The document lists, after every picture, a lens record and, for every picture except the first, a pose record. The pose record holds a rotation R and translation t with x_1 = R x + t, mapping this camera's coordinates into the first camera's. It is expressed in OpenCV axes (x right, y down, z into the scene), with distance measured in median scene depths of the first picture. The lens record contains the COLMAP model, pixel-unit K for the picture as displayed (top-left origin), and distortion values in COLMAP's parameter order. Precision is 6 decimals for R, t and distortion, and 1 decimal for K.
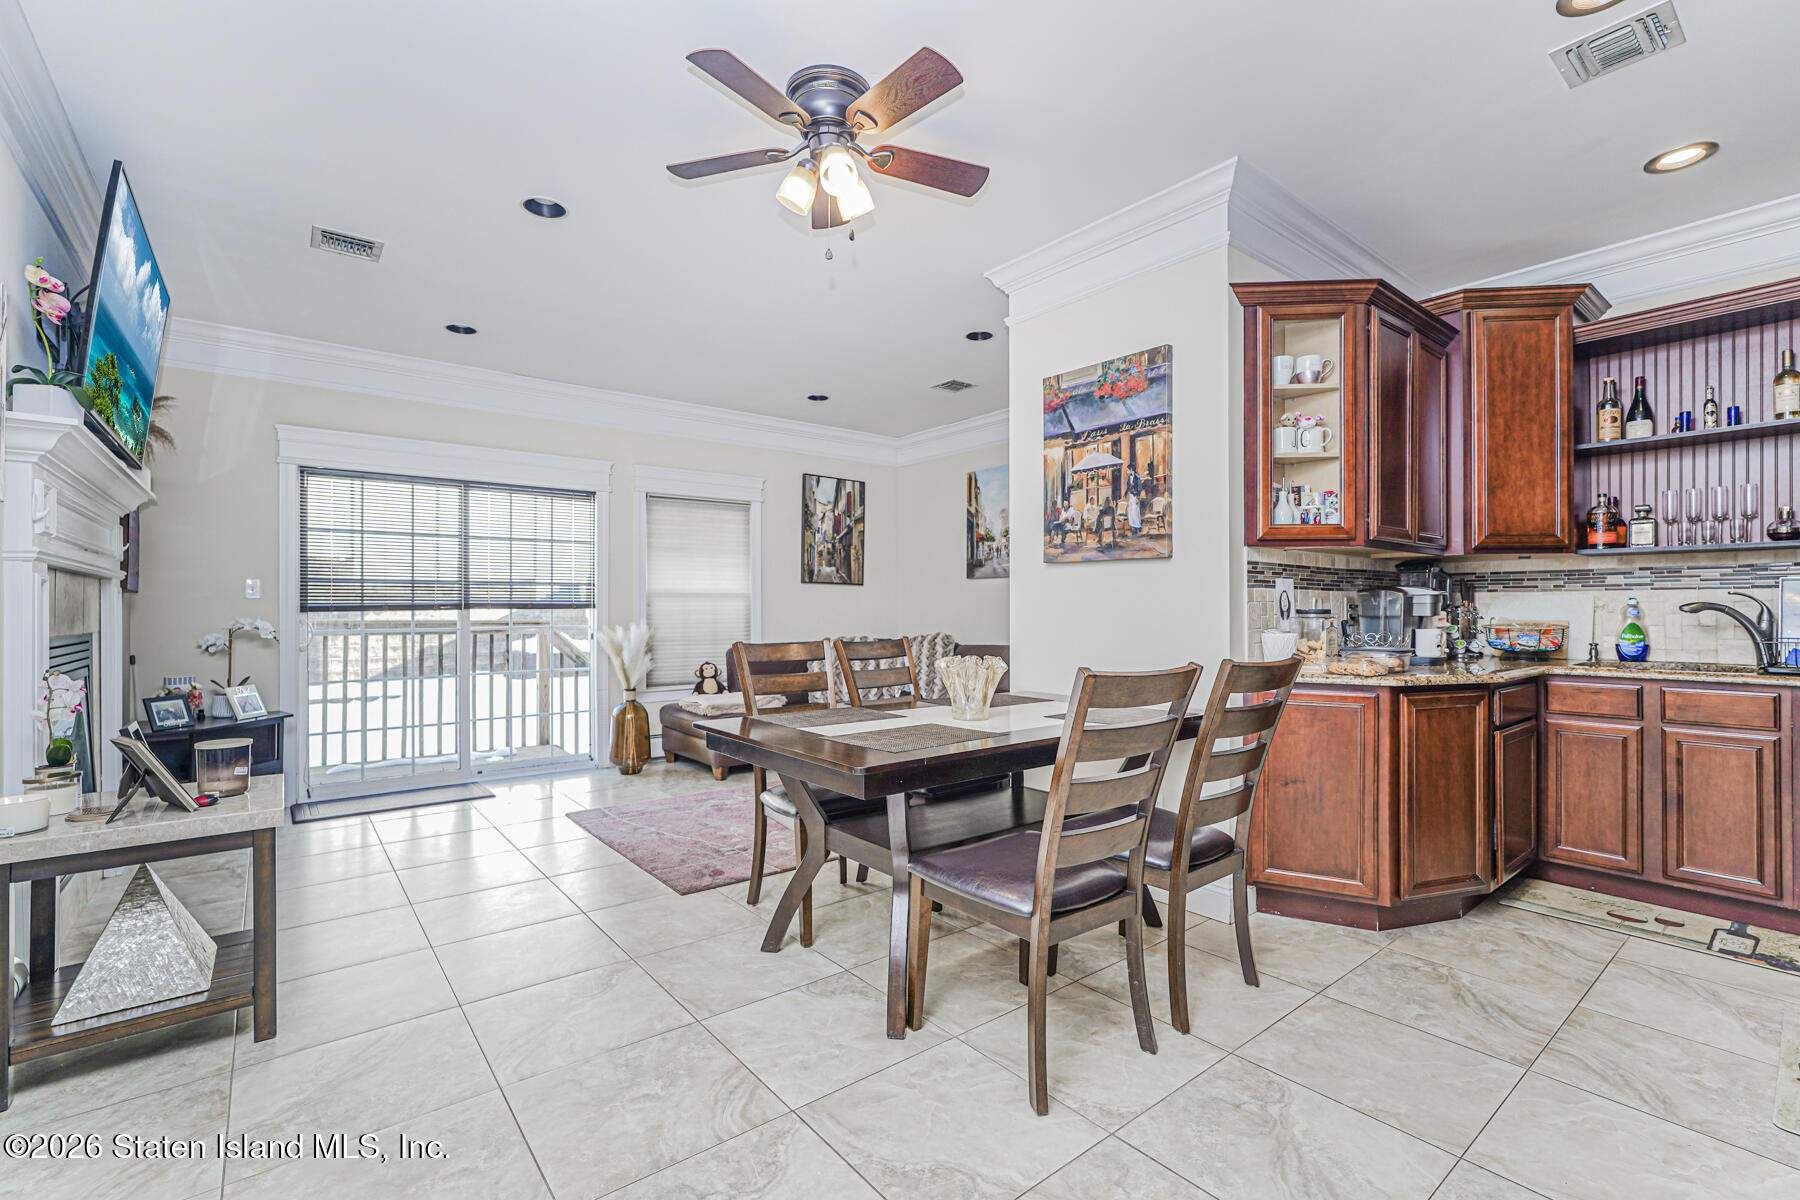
lens RADIAL K [[793.7, 0, 898.2], [0, 793.7, 606.6], [0, 0, 1]] dist [-0.017464, 0.009493]
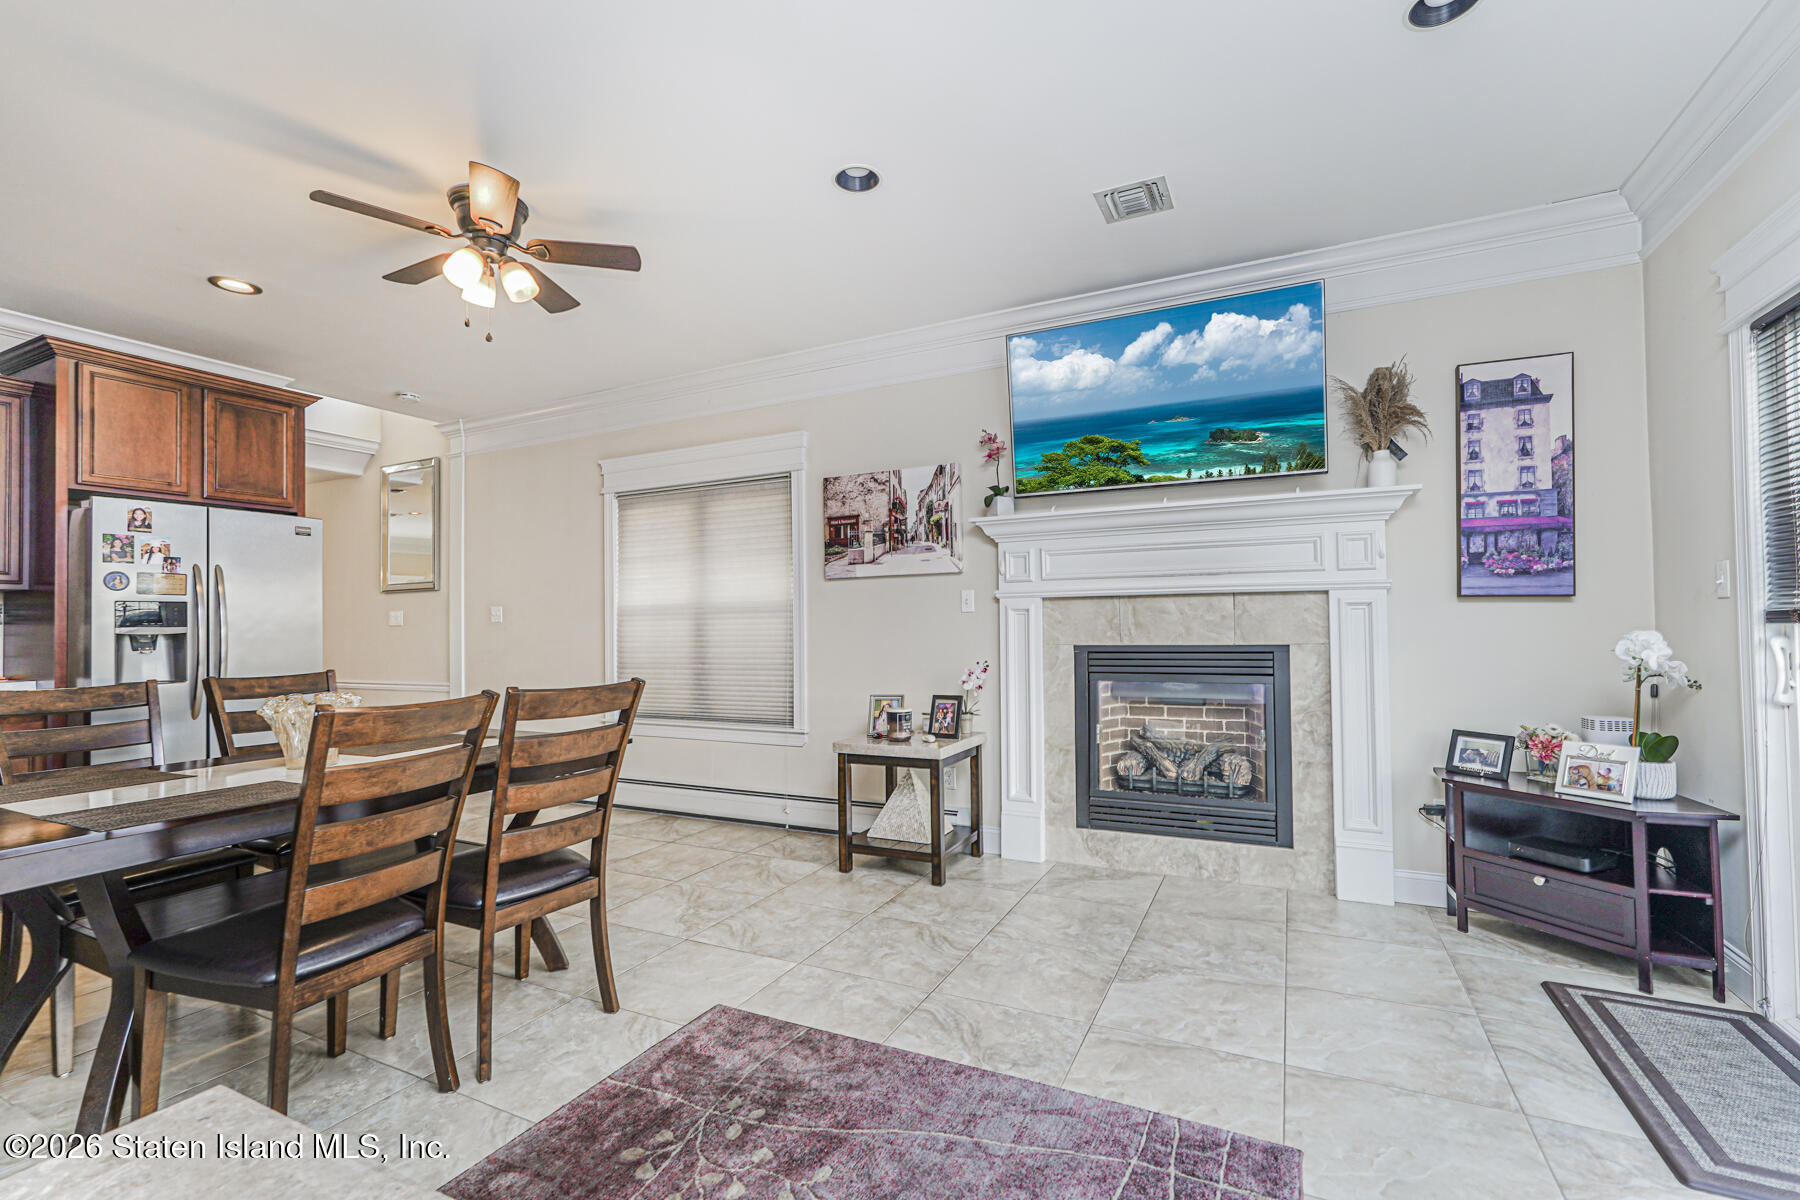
lens RADIAL K [[793.7, 0, 898.2], [0, 793.7, 606.6], [0, 0, 1]] dist [-0.017464, 0.009493]
pose [[-0.907141, 0.005327, -0.420793, -0.104935], [0.017479, 0.999534, -0.025027, -0.000018], [0.420463, -0.030058, -0.906811, 1.690735]]
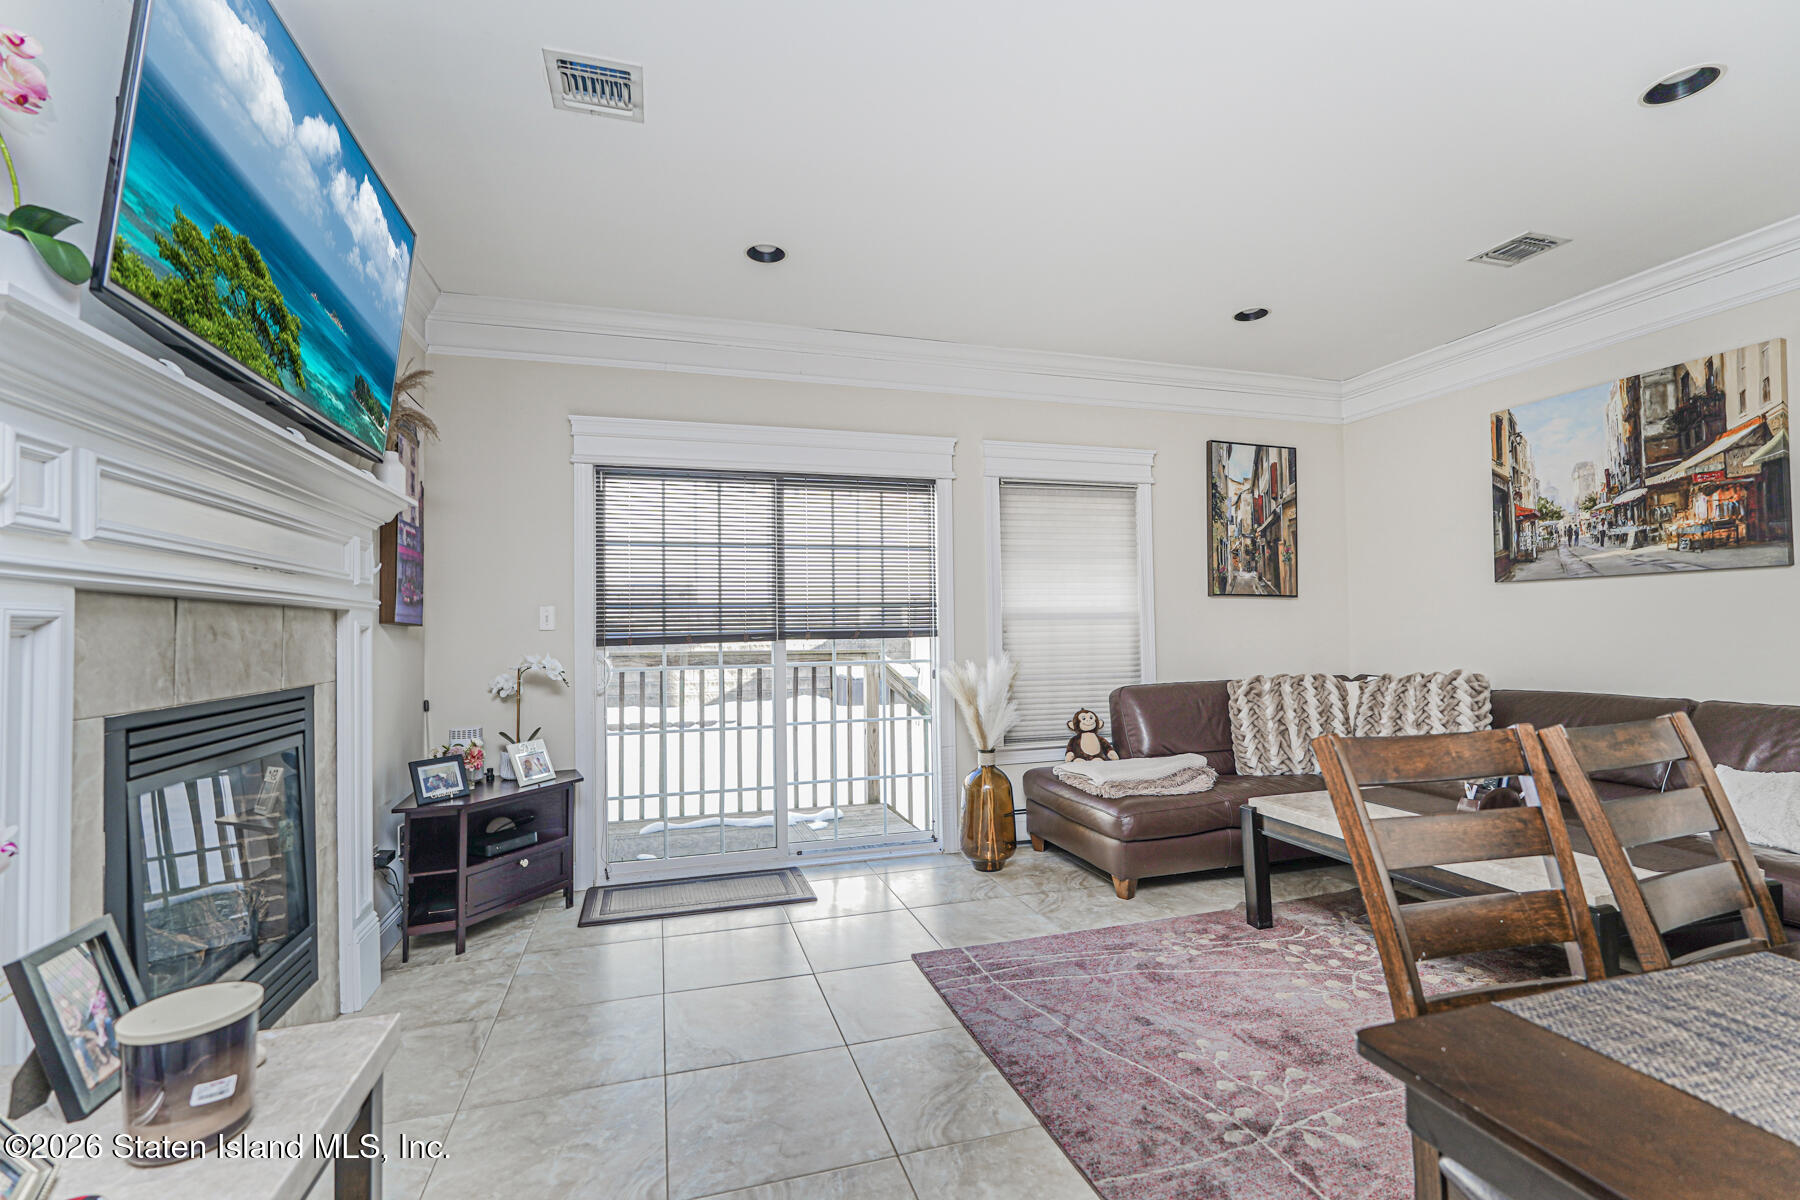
lens RADIAL K [[793.7, 0, 898.2], [0, 793.7, 606.6], [0, 0, 1]] dist [-0.017464, 0.009493]
pose [[0.929554, -0.019558, -0.368167, -0.243948], [0.012060, 0.999671, -0.022655, -0.015864], [0.368488, 0.016619, 0.929484, 0.504791]]
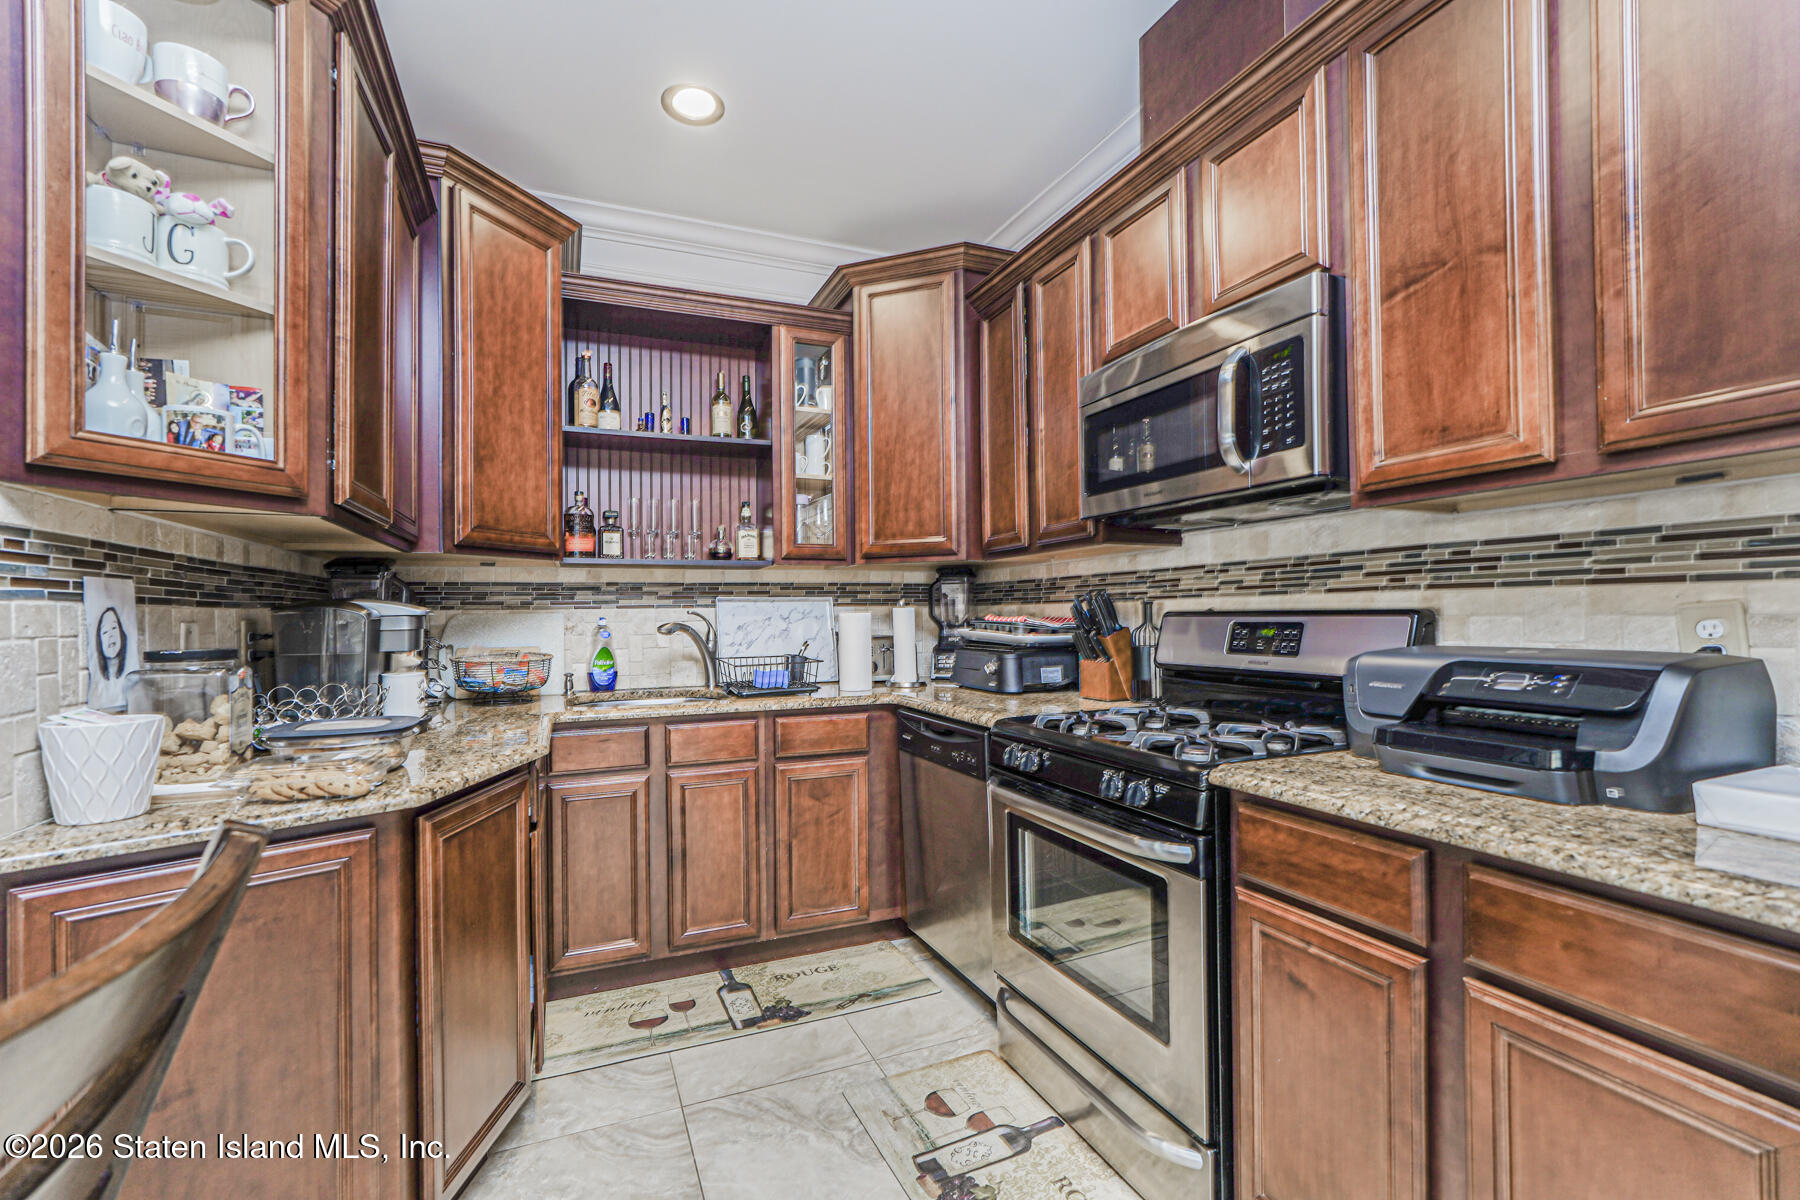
lens RADIAL K [[793.7, 0, 898.2], [0, 793.7, 606.6], [0, 0, 1]] dist [-0.017464, 0.009493]
pose [[0.271418, 0.006153, 0.962442, 0.194002], [0.009290, 0.999916, -0.009012, -0.012403], [-0.962417, 0.011387, 0.271338, 0.466274]]
